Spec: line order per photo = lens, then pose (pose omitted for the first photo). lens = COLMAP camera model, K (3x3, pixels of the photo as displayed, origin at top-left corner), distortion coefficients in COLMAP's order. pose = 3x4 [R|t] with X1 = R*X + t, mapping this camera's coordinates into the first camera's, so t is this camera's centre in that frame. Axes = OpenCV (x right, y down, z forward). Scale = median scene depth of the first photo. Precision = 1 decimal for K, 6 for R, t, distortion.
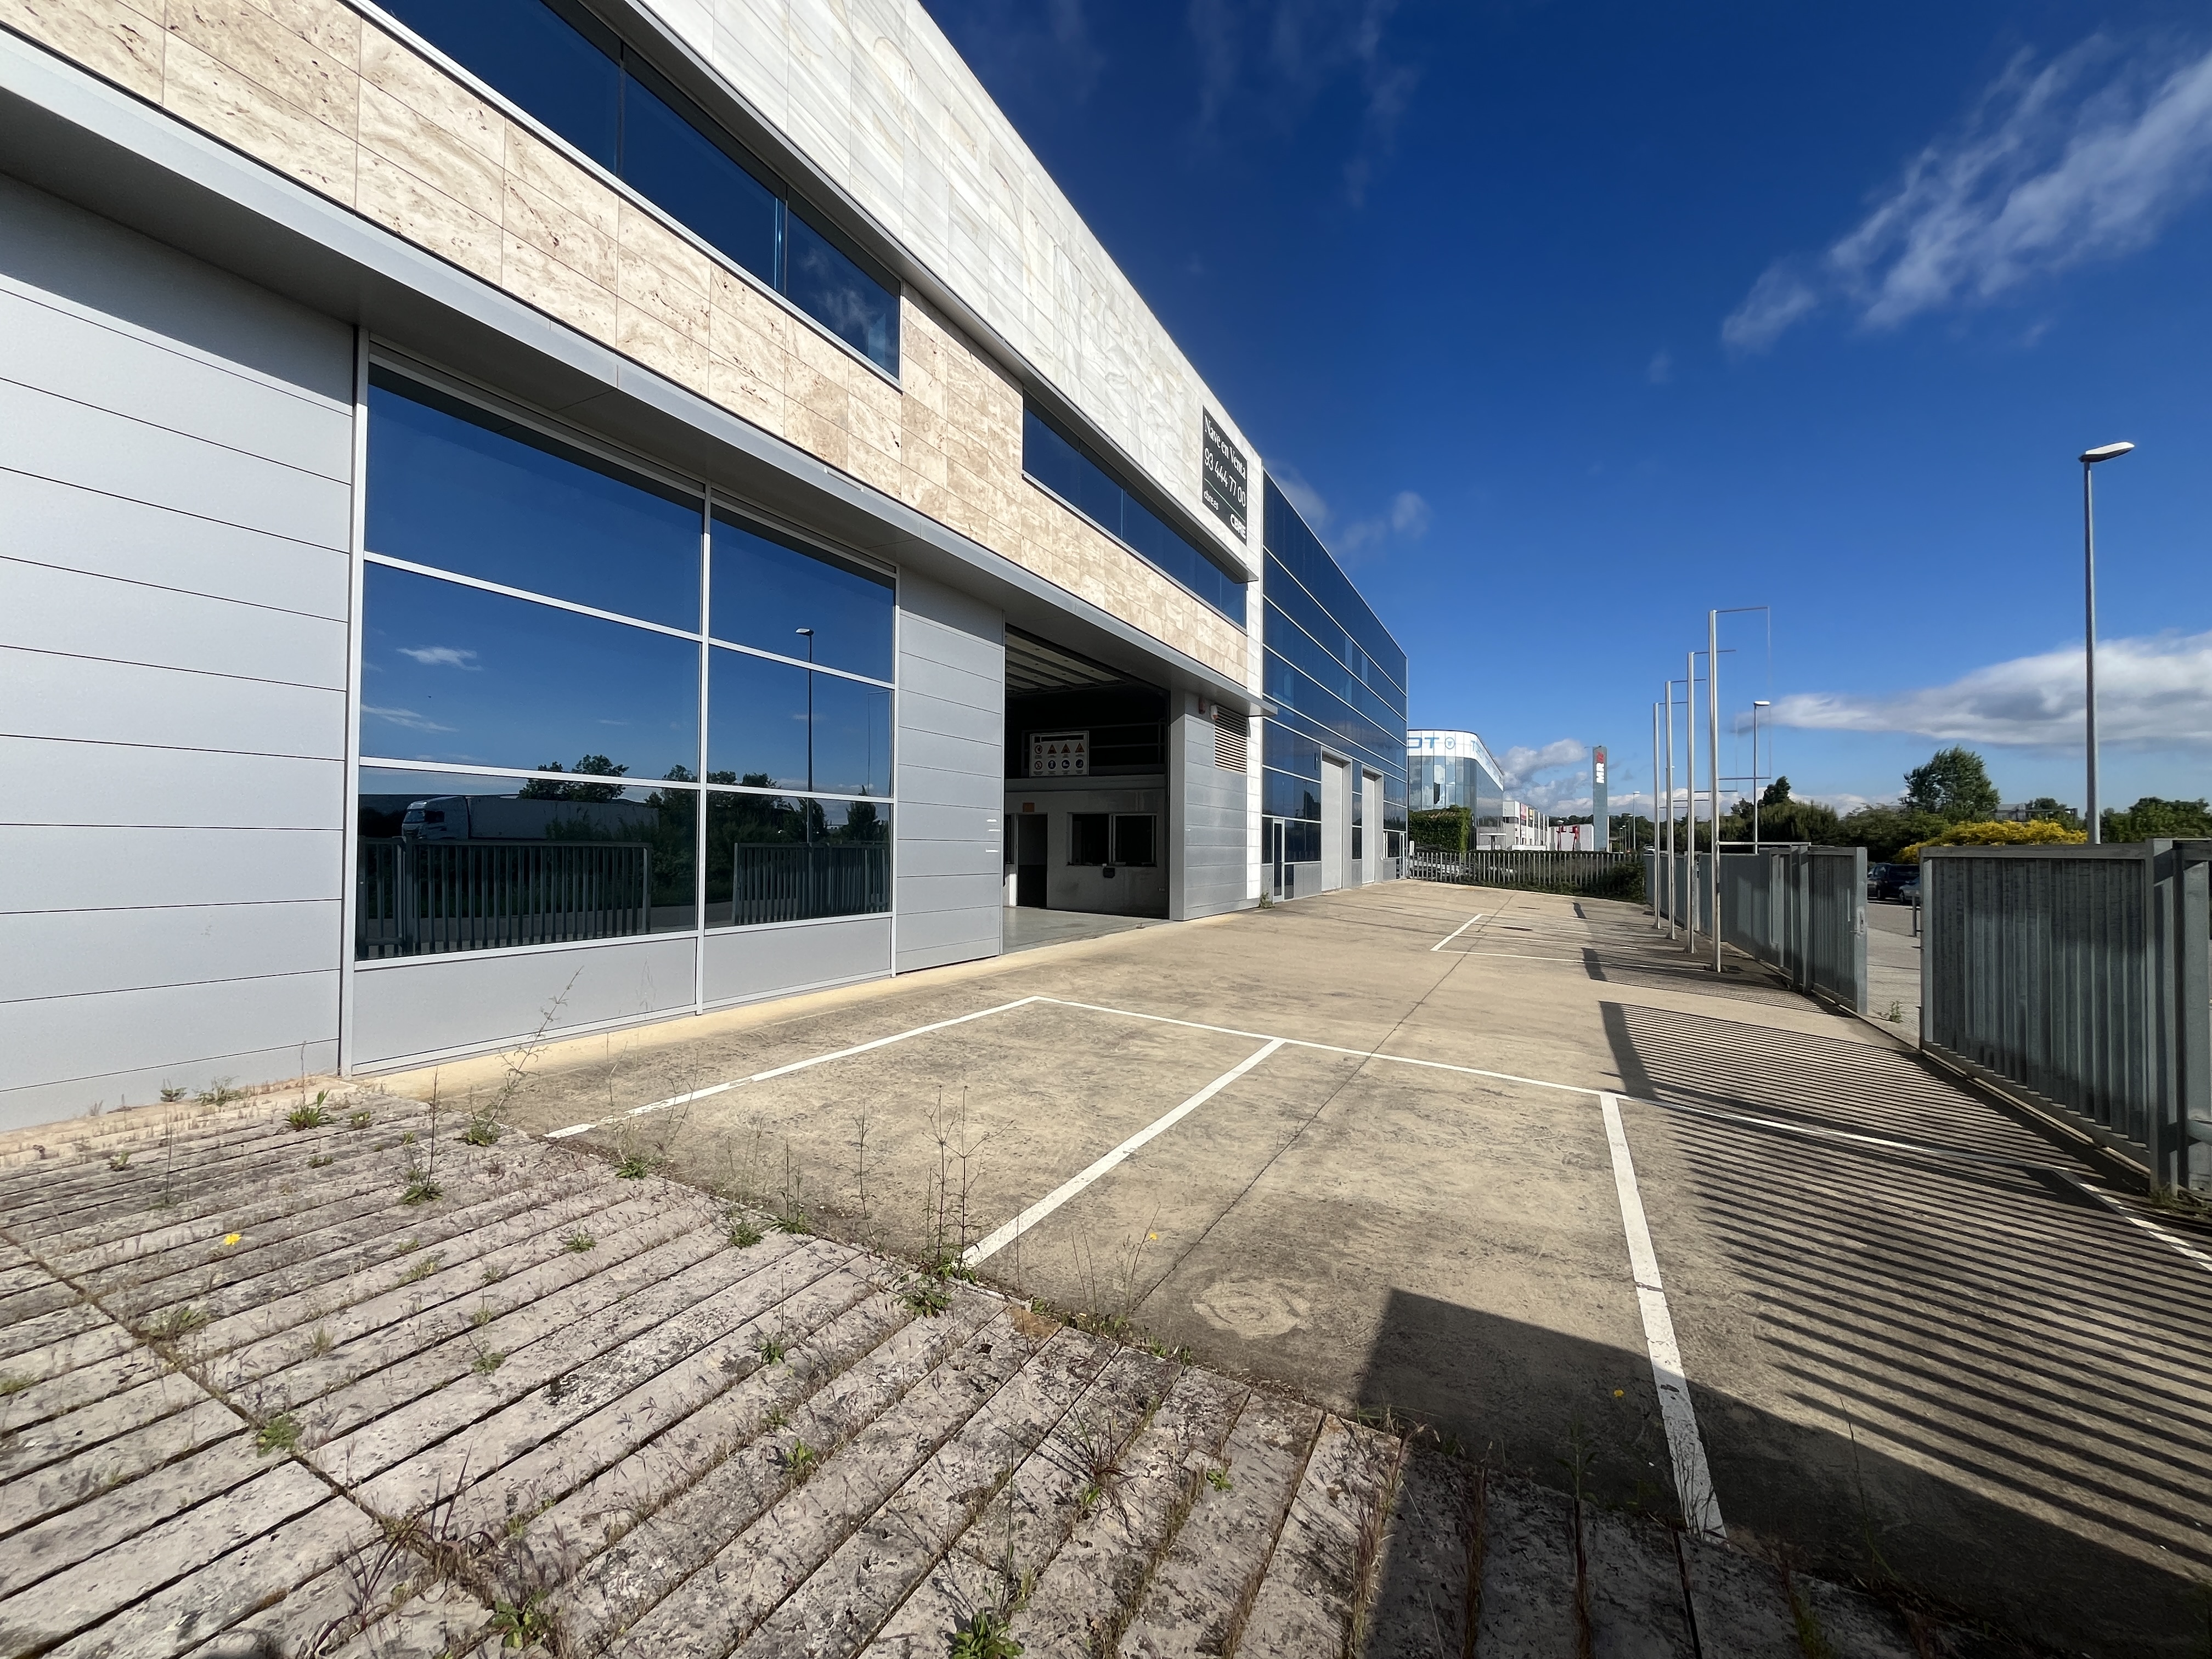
lens RADIAL K [[896.1, 0, 1102.5], [0, 896.1, 830.8], [0, 0, 1]] dist [-0.001296, -0.000505]
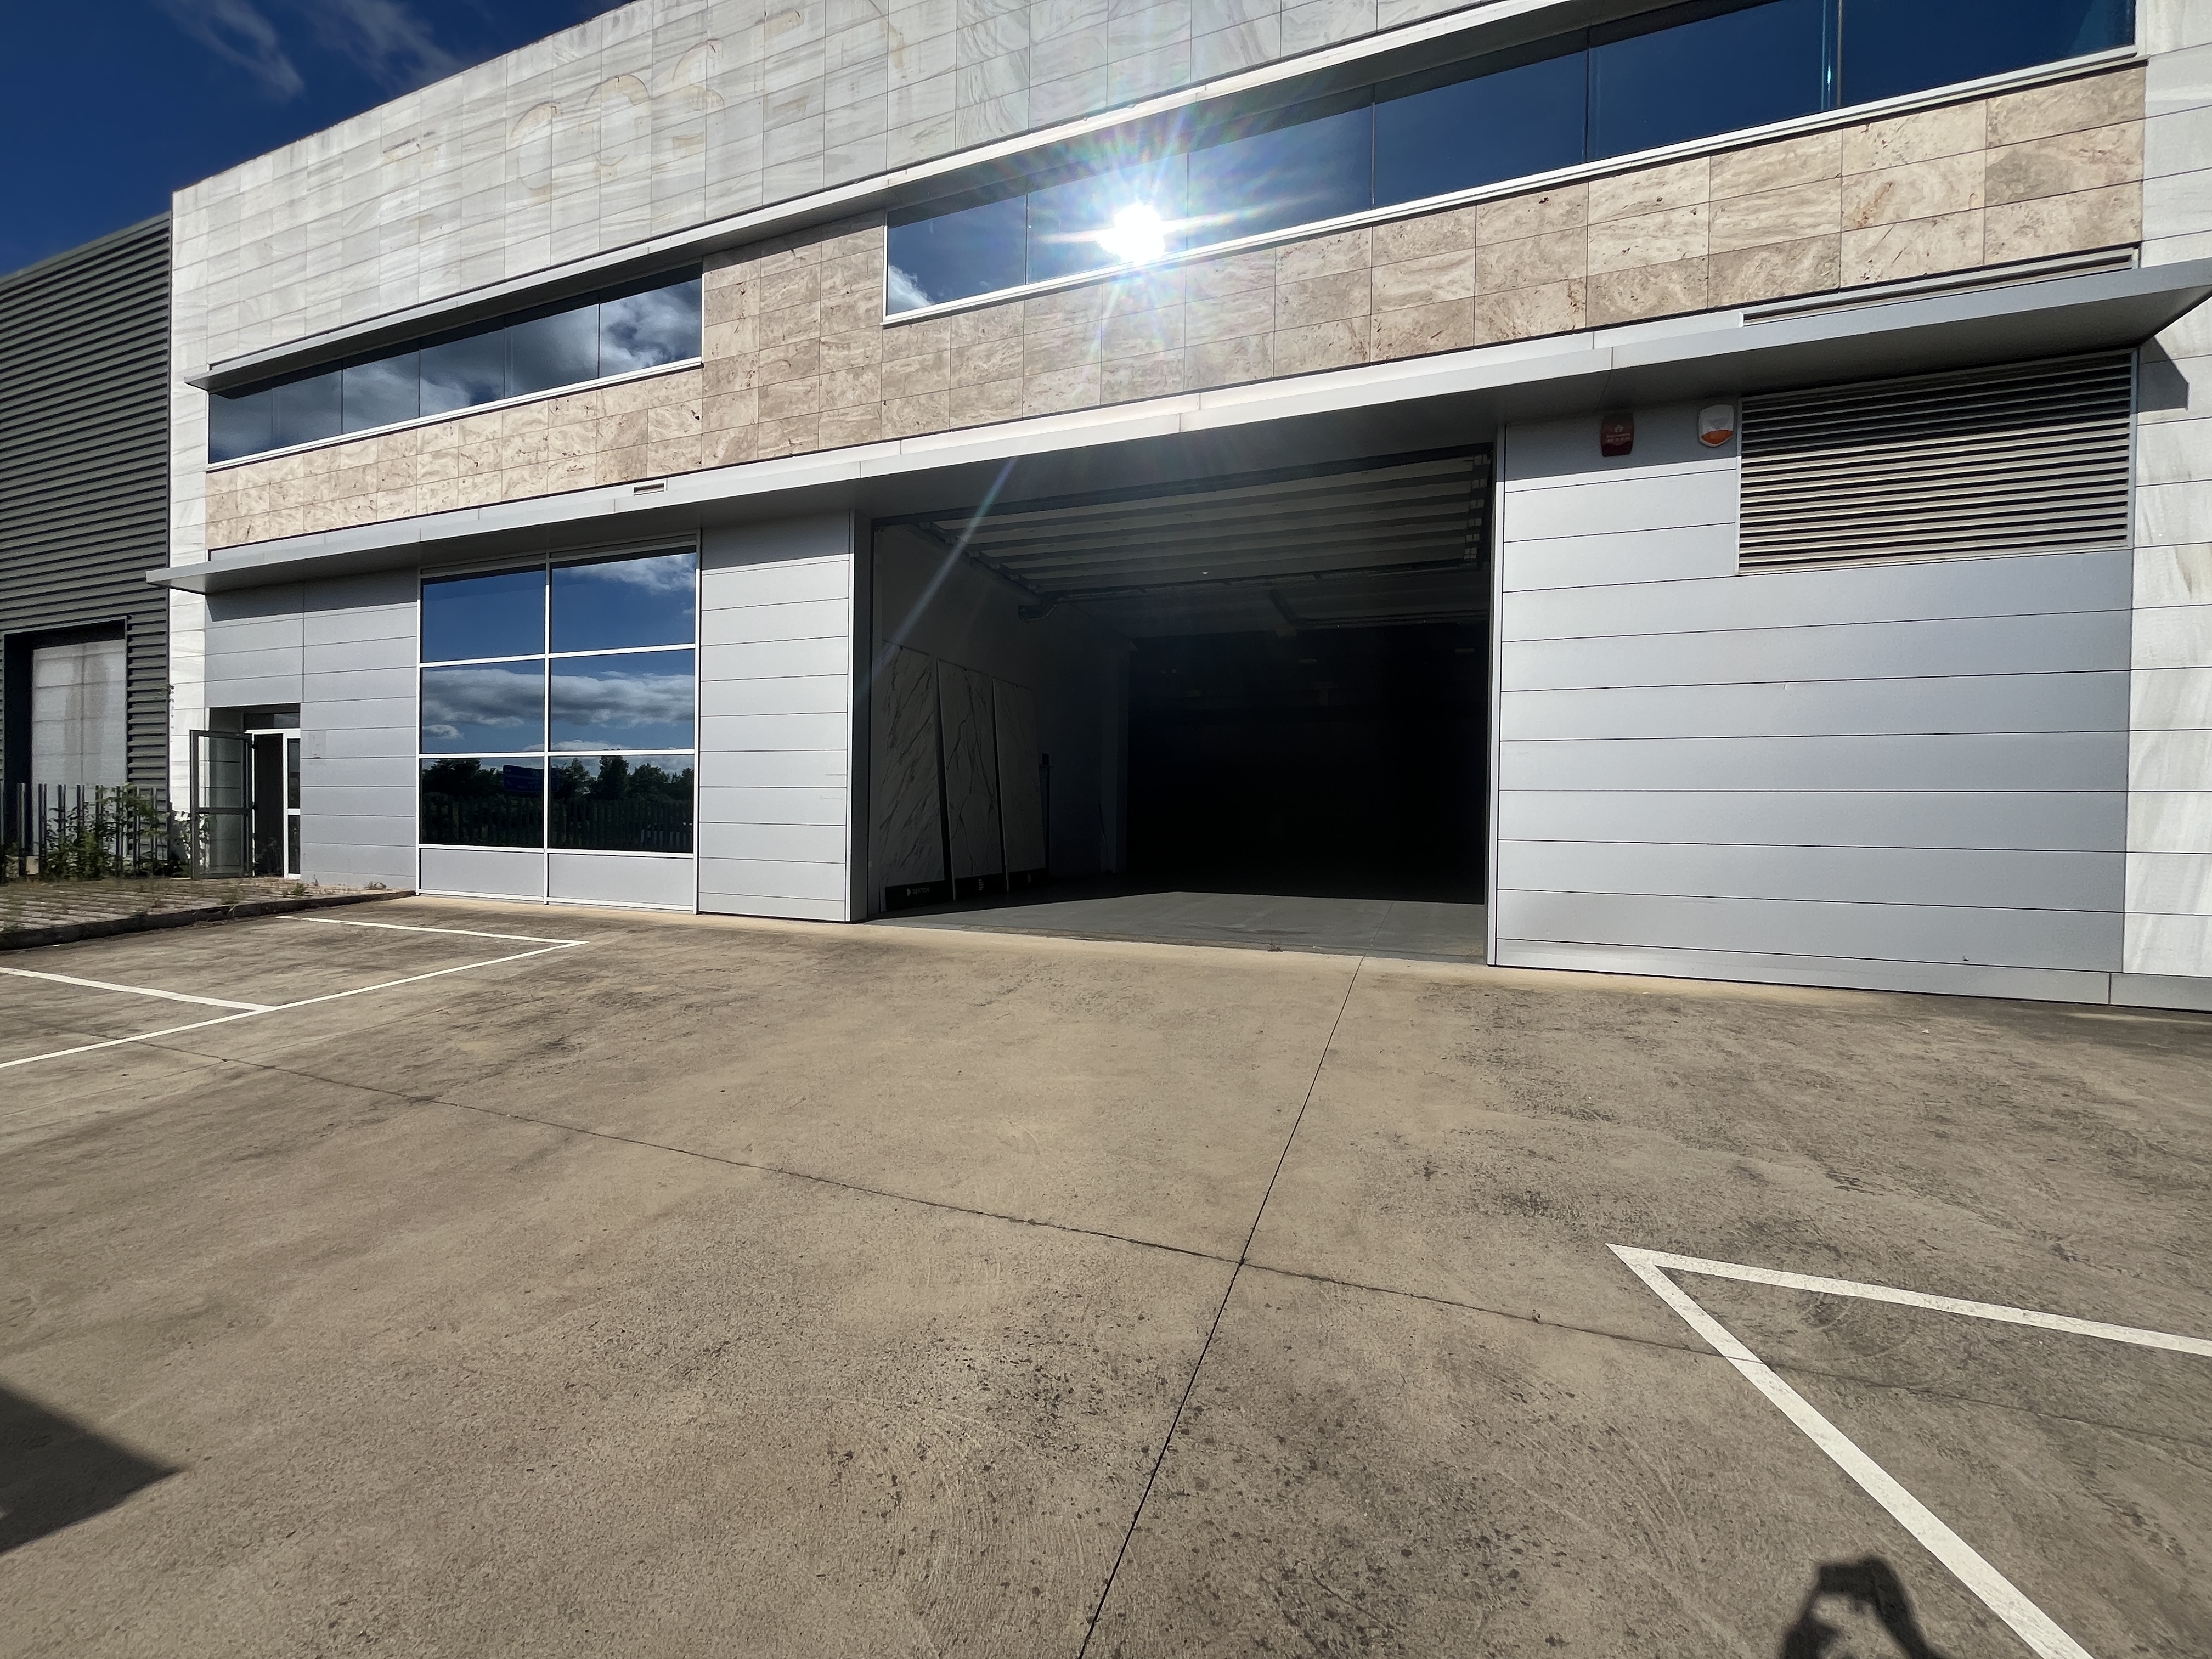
lens RADIAL K [[896.1, 0, 1102.5], [0, 896.1, 830.8], [0, 0, 1]] dist [-0.001296, -0.000505]
pose [[0.101608, 0.006830, -0.994801, 1.090673], [0.002470, 0.999972, 0.007118, 0.067853], [0.994821, -0.003181, 0.101588, 1.683263]]
